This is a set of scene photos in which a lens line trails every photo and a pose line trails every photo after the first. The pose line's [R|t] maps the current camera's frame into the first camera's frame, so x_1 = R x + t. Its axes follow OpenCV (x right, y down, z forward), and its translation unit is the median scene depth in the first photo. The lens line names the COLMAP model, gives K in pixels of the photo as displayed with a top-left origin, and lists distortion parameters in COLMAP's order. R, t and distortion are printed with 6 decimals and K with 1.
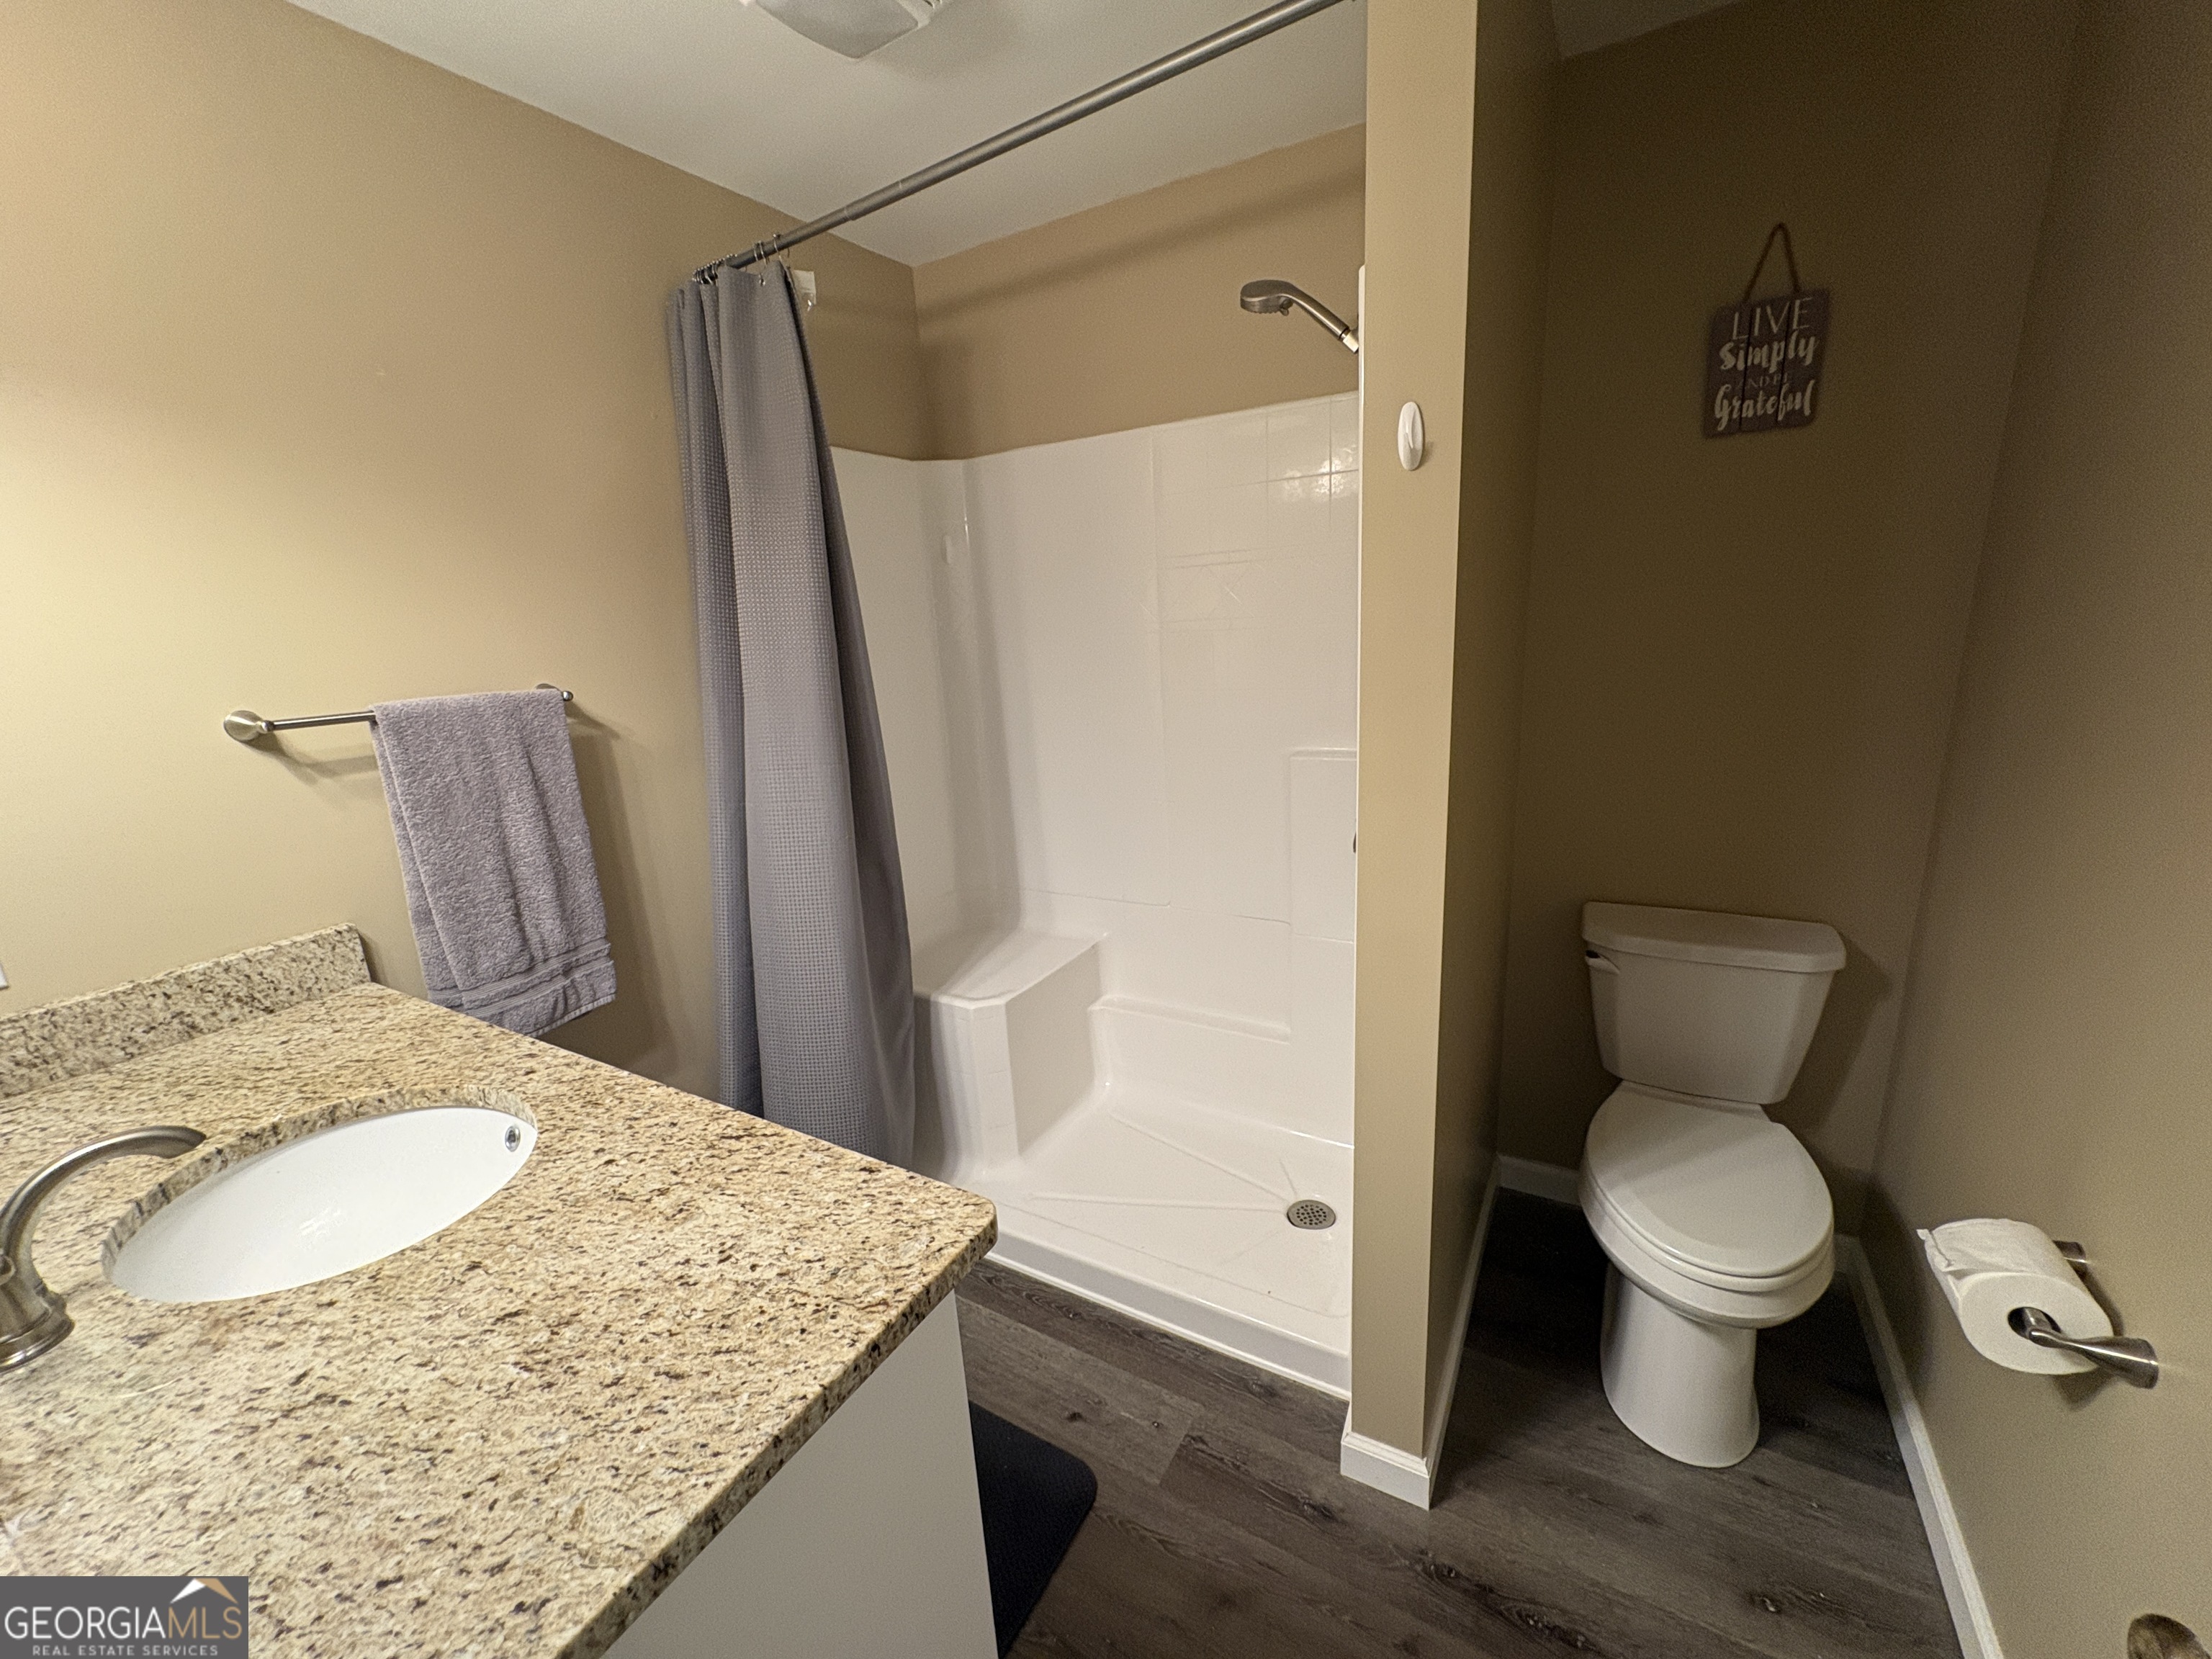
lens RADIAL K [[874.2, 0, 1101.3], [0, 874.2, 834.0], [0, 0, 1]] dist [0.000082, 0.000071]
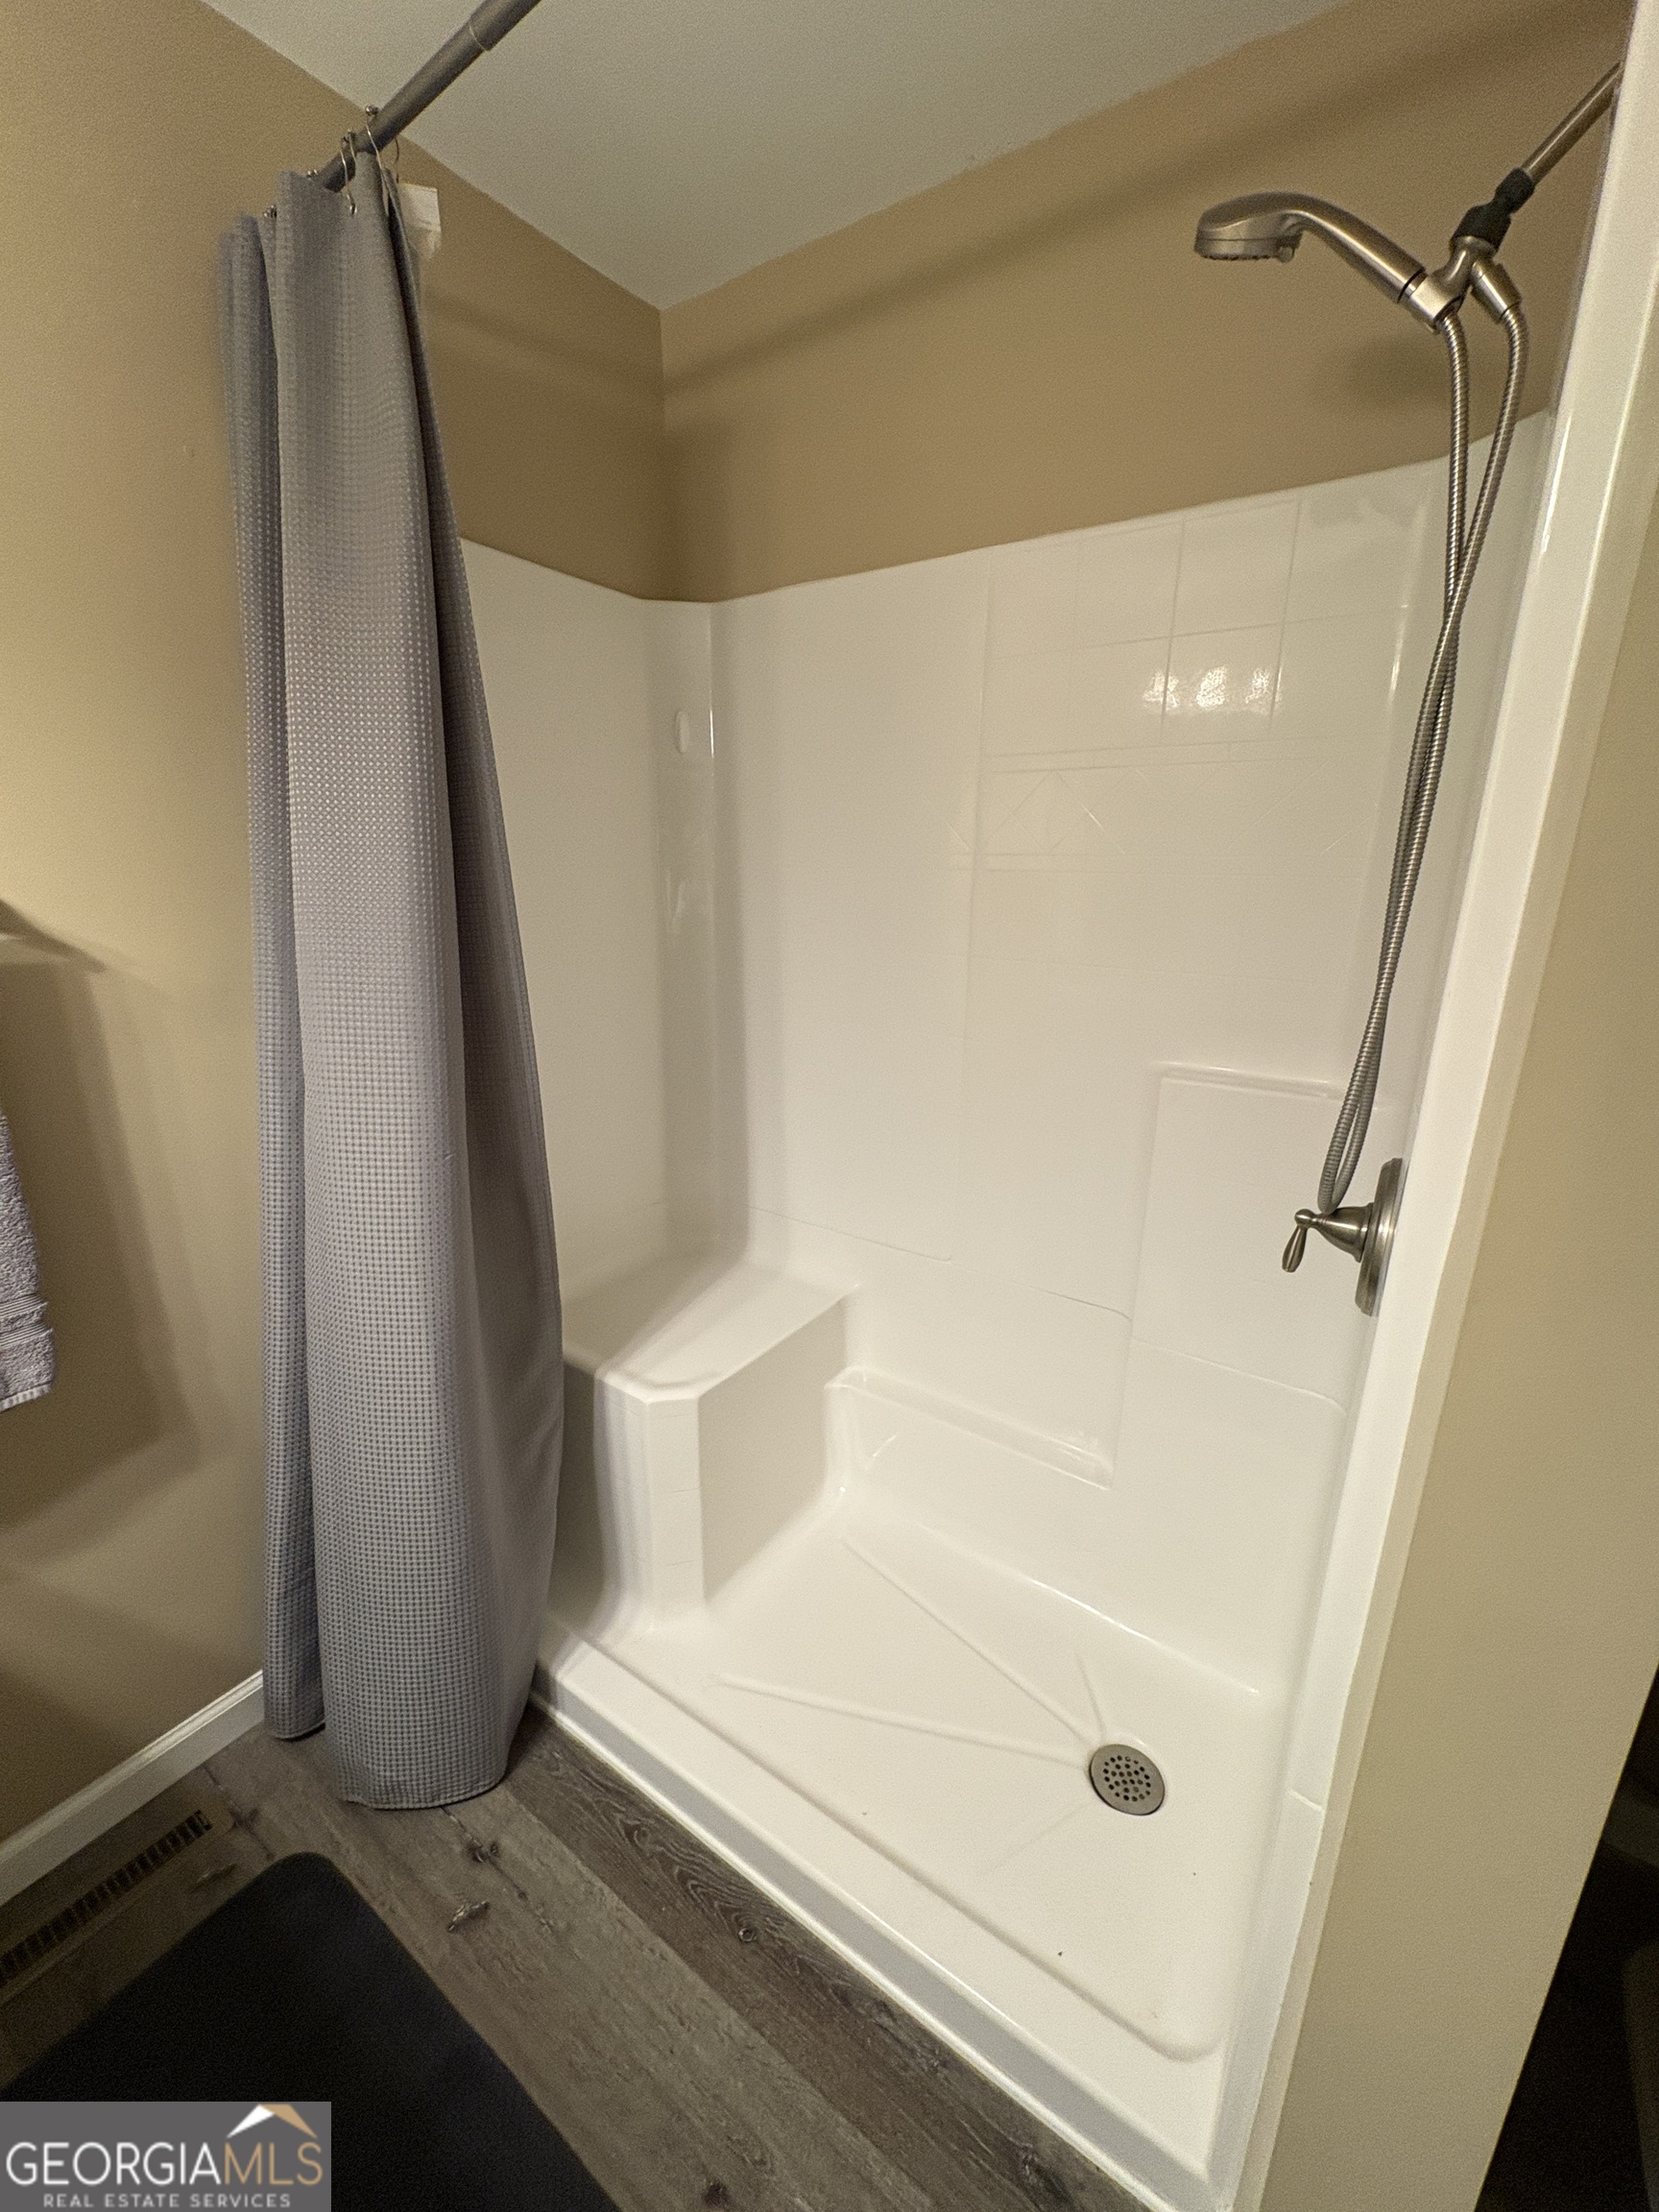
lens RADIAL K [[885.5, 0, 834.6], [0, 885.5, 1107.5], [0, 0, 1]] dist [0.001782, 0.000320]
pose [[0.994982, 0.086966, -0.049475, 0.012409], [-0.085399, 0.995802, 0.032958, -0.071818], [0.052134, -0.028568, 0.998231, 0.358143]]
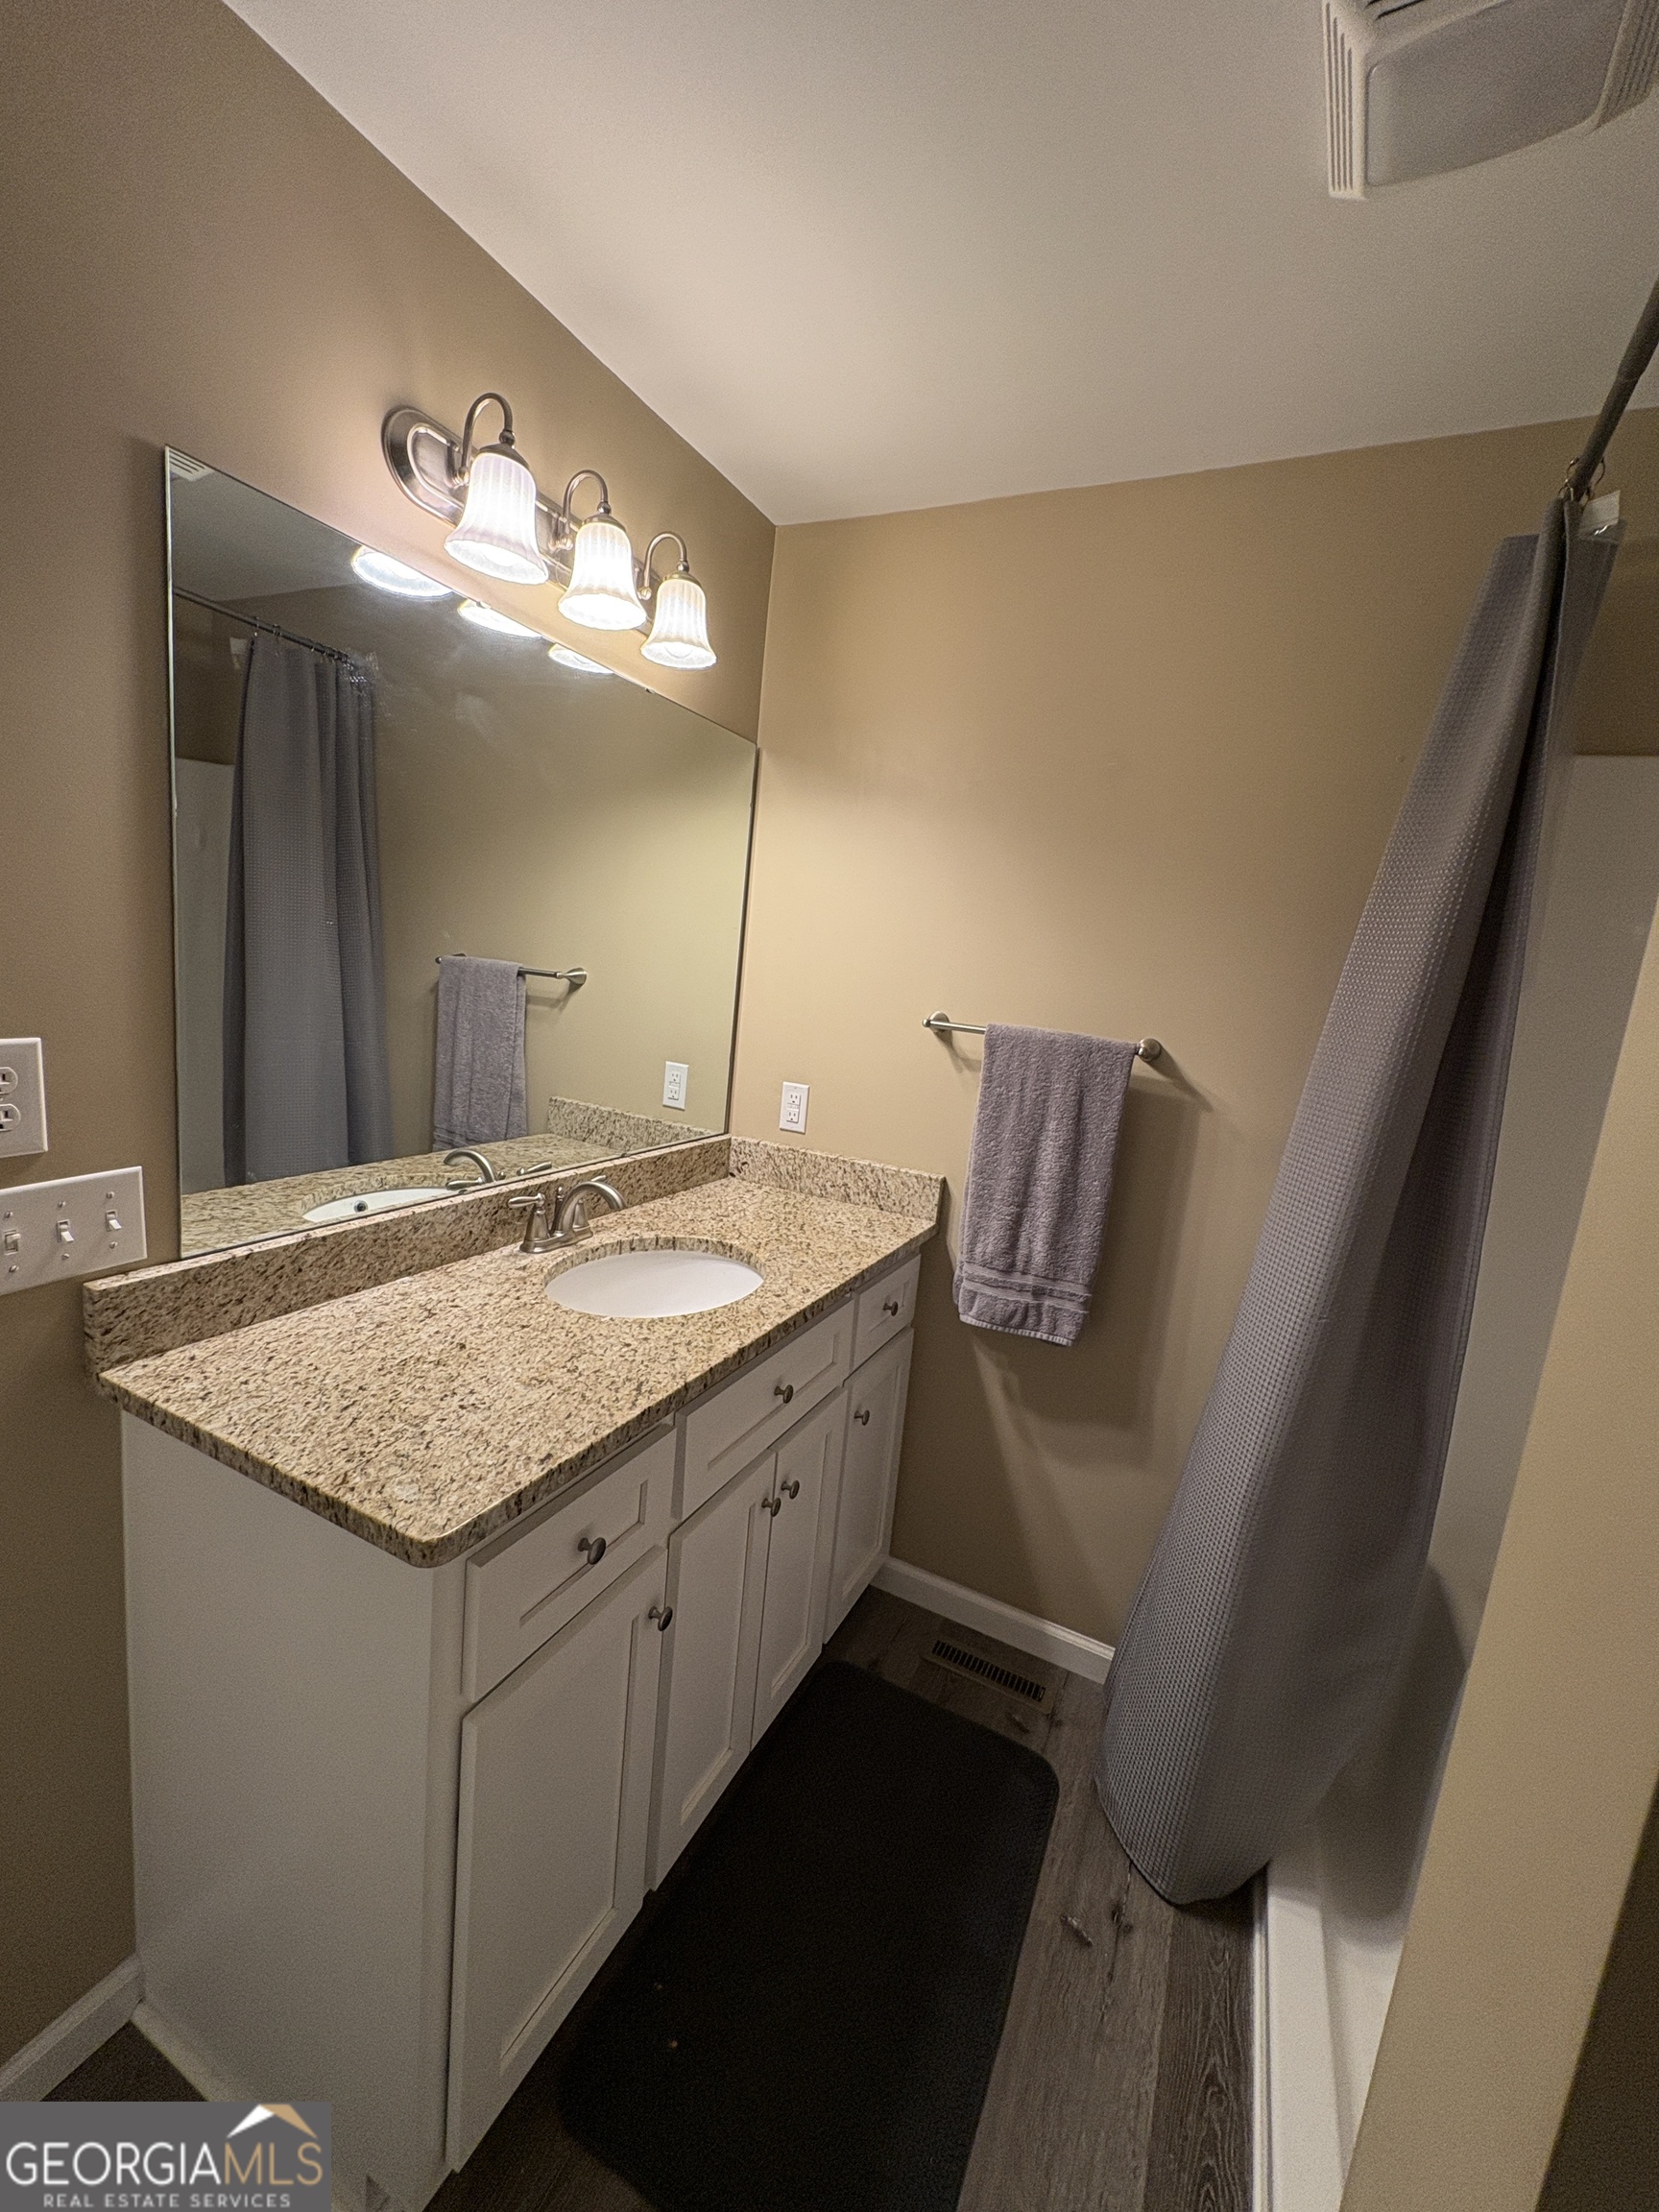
lens RADIAL K [[874.2, 0, 829.5], [0, 874.2, 1106.0], [0, 0, 1]] dist [0.000082, 0.000071]
pose [[0.072896, 0.223131, -0.972059, 0.297126], [-0.344256, 0.920378, 0.185451, -0.136777], [0.936042, 0.321118, 0.143906, 0.450609]]
